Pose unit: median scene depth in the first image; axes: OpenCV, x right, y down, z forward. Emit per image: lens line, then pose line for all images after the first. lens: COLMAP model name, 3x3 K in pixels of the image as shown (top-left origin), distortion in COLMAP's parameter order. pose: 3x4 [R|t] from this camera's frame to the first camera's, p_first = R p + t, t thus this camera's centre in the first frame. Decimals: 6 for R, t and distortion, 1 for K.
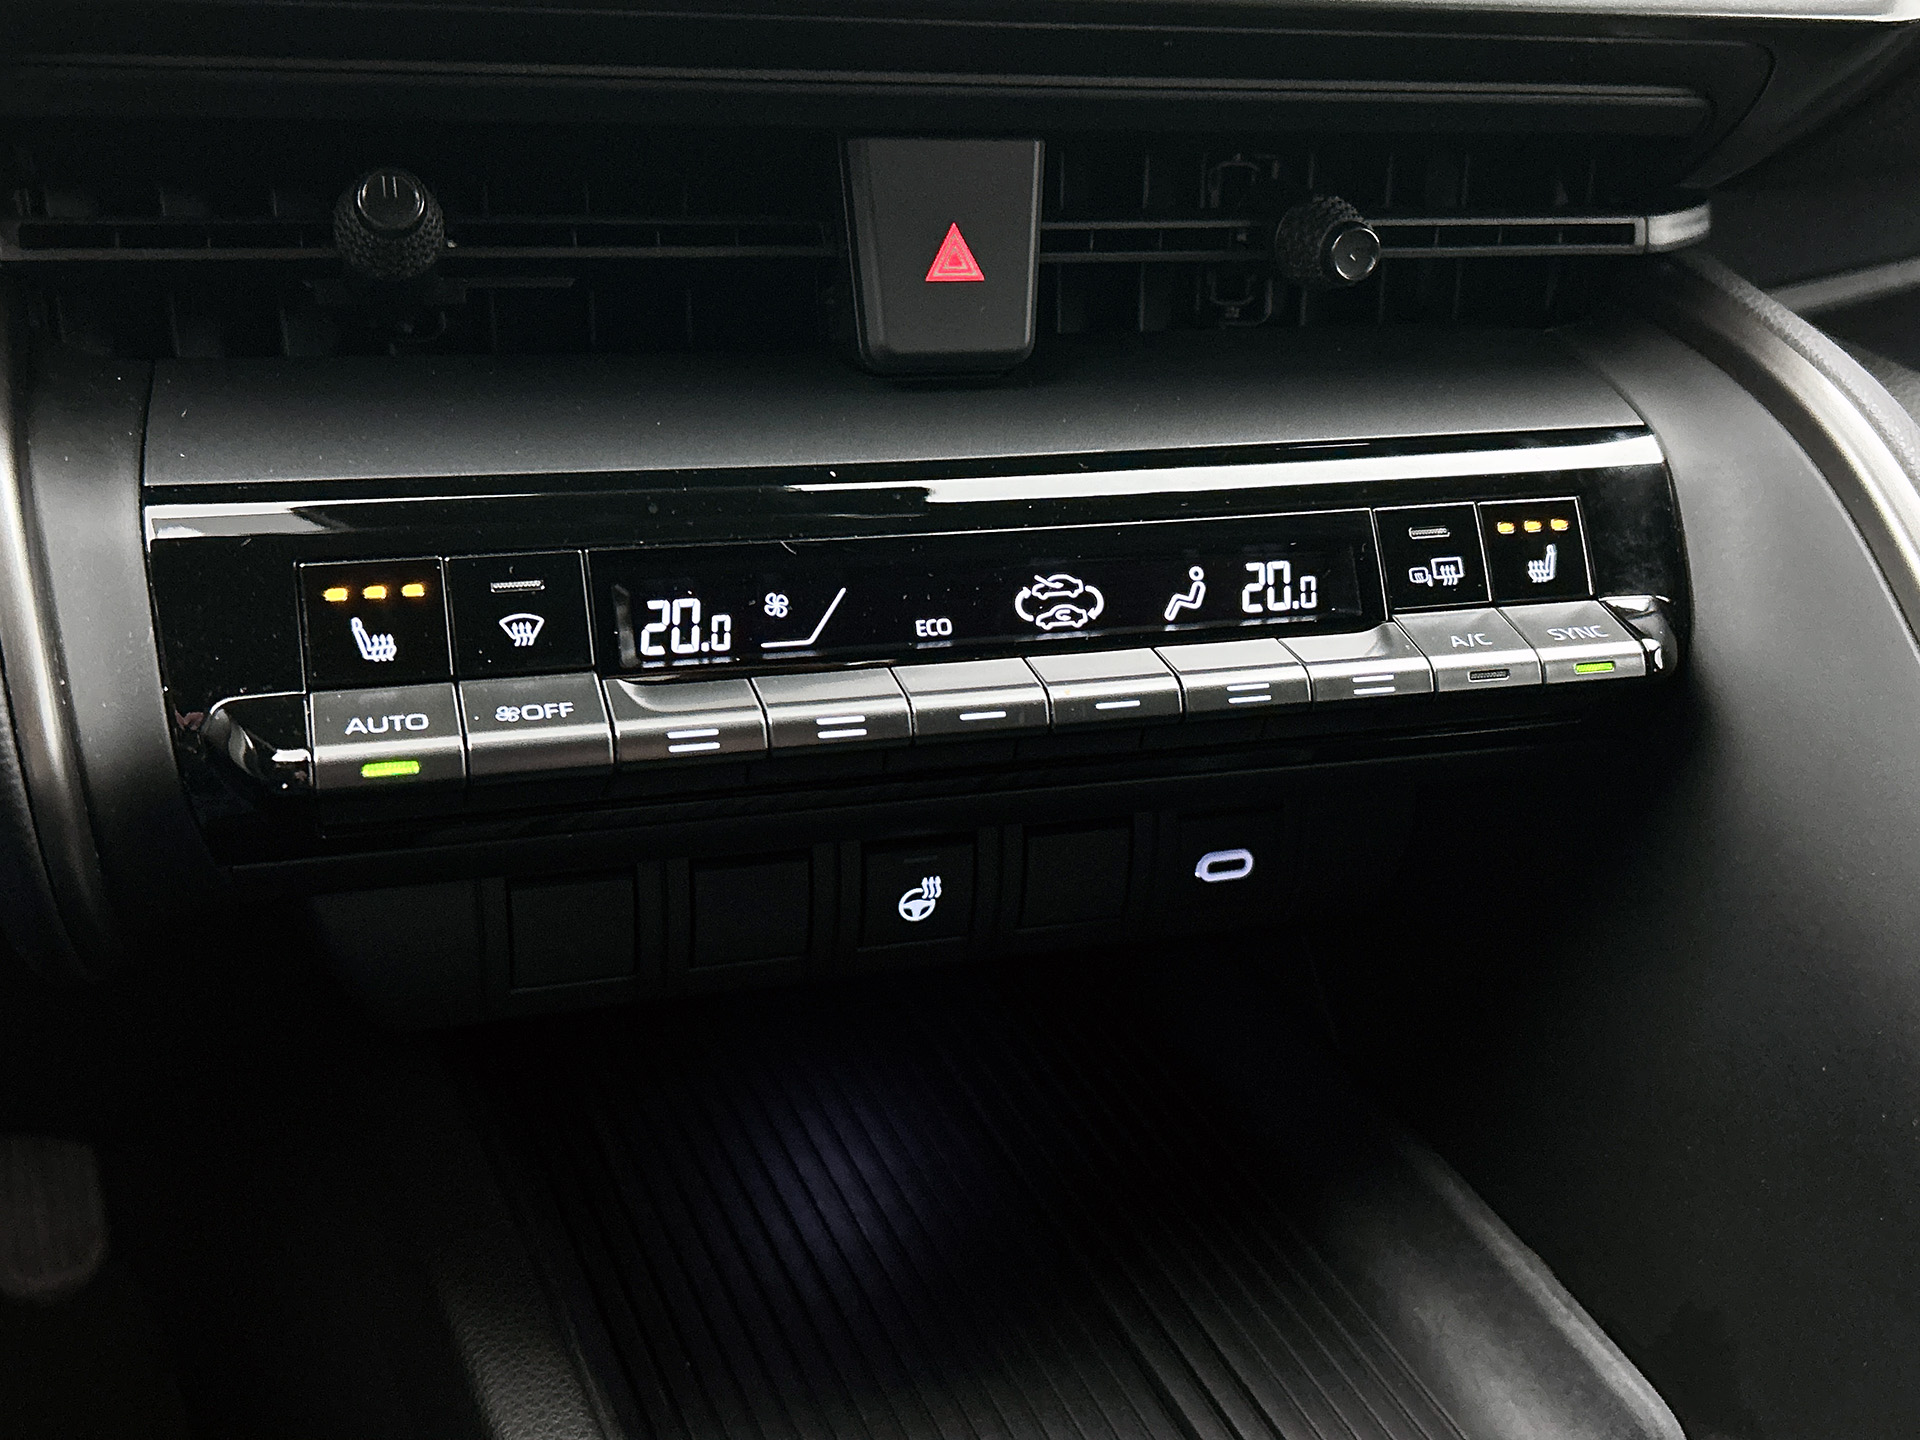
lens RADIAL K [[1962.9, 0, 960.0], [0, 1962.9, 720.0], [0, 0, 1]] dist [0.120767, -0.341984]
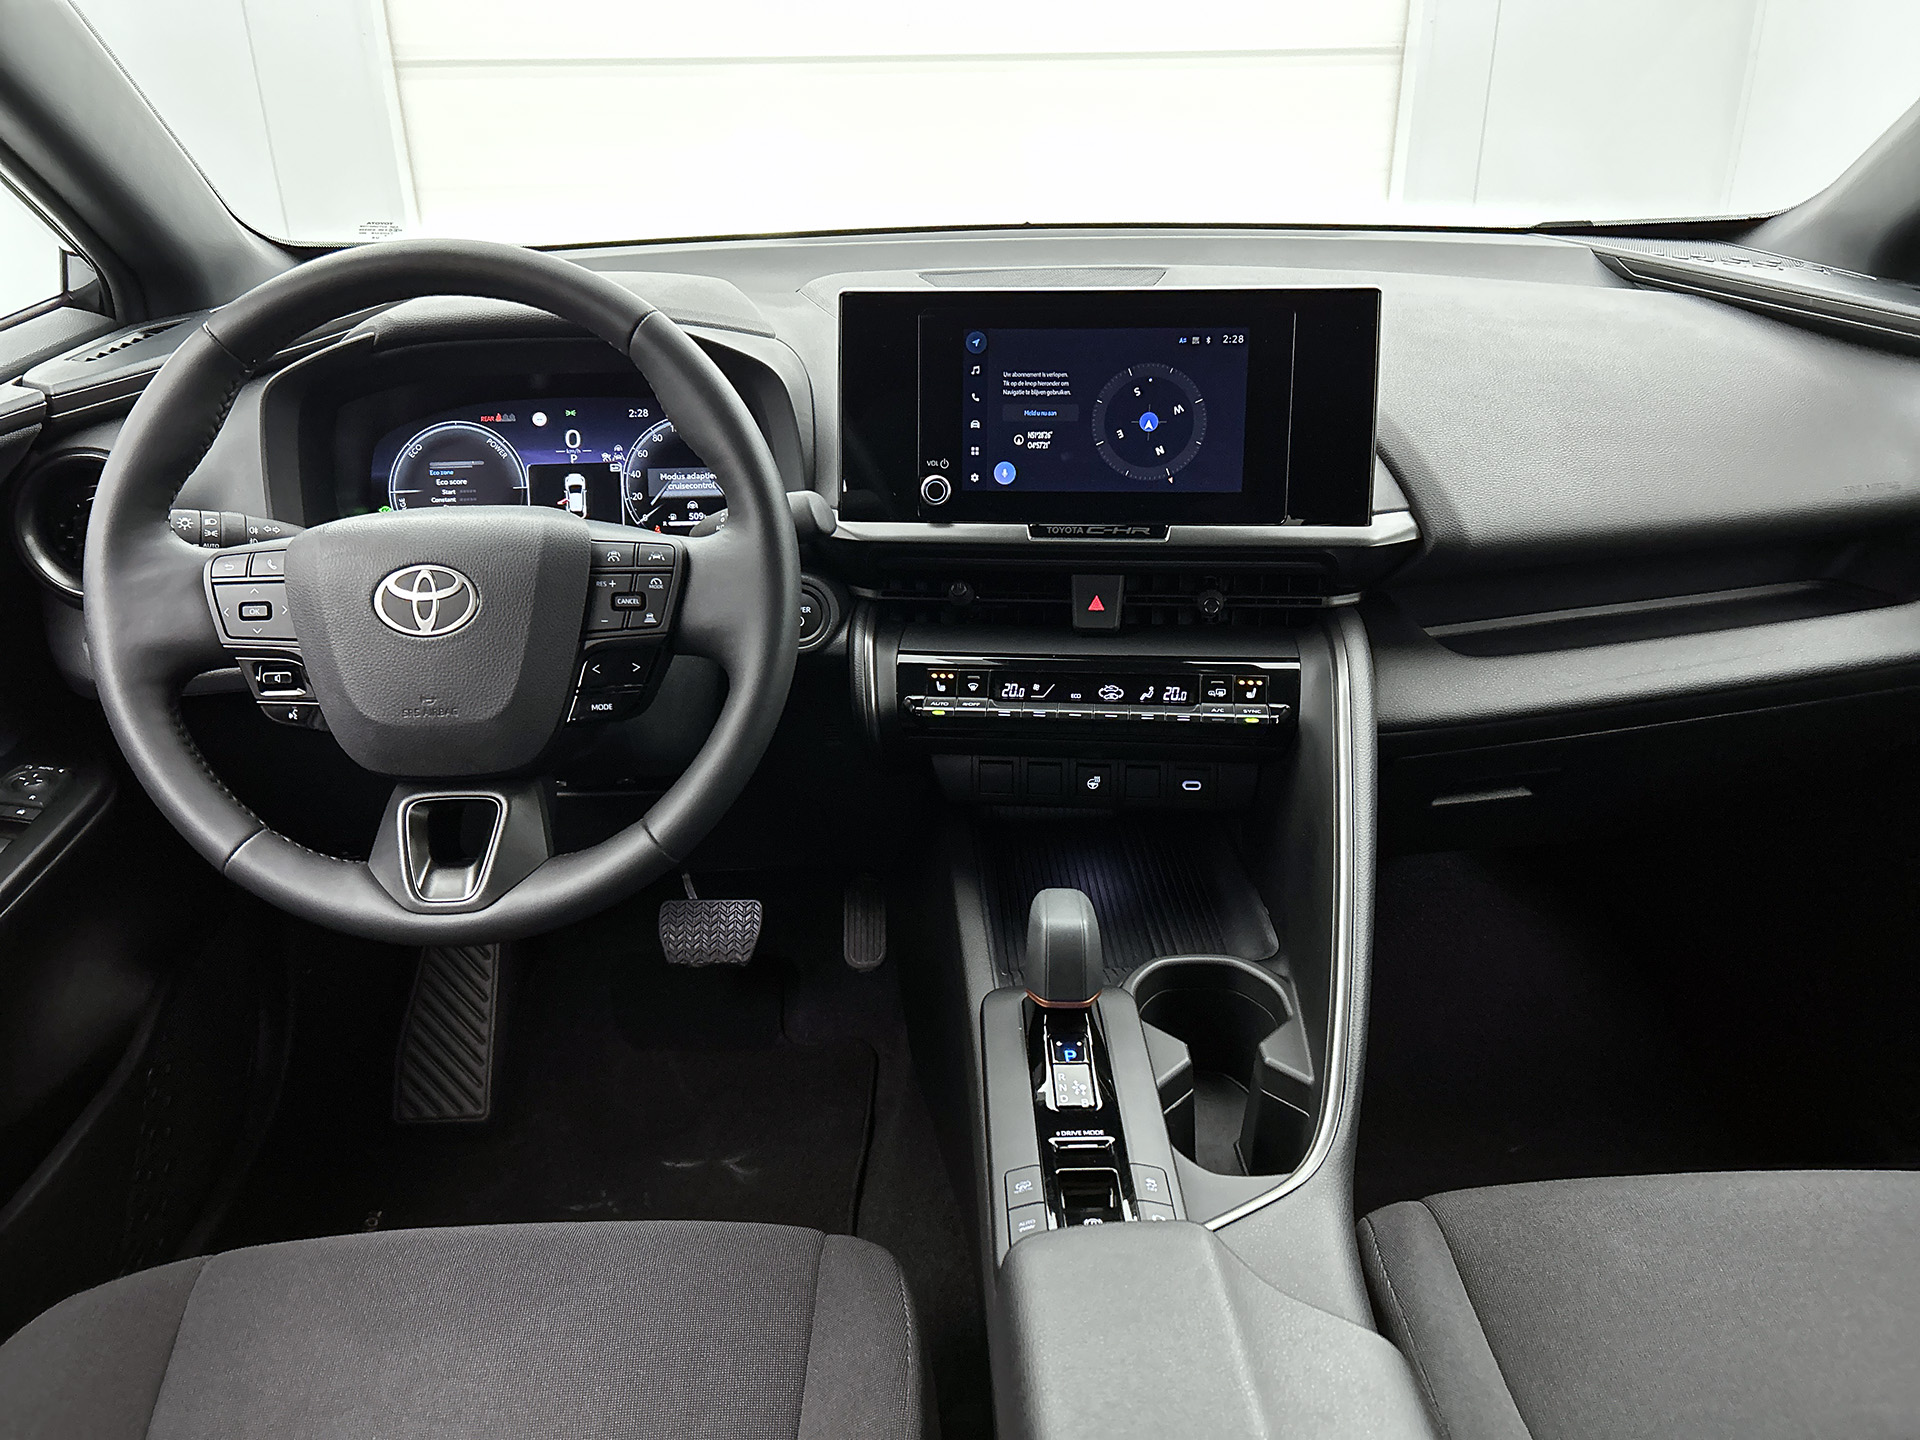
lens RADIAL K [[1468.0, 0, 960.3], [0, 1468.0, 783.6], [0, 0, 1]] dist [0.066924, 0.001459]
pose [[0.914454, 0.083062, -0.396074, 0.931122], [-0.112176, 0.992385, -0.050874, 0.295485], [0.388832, 0.090952, 0.916808, -1.734468]]
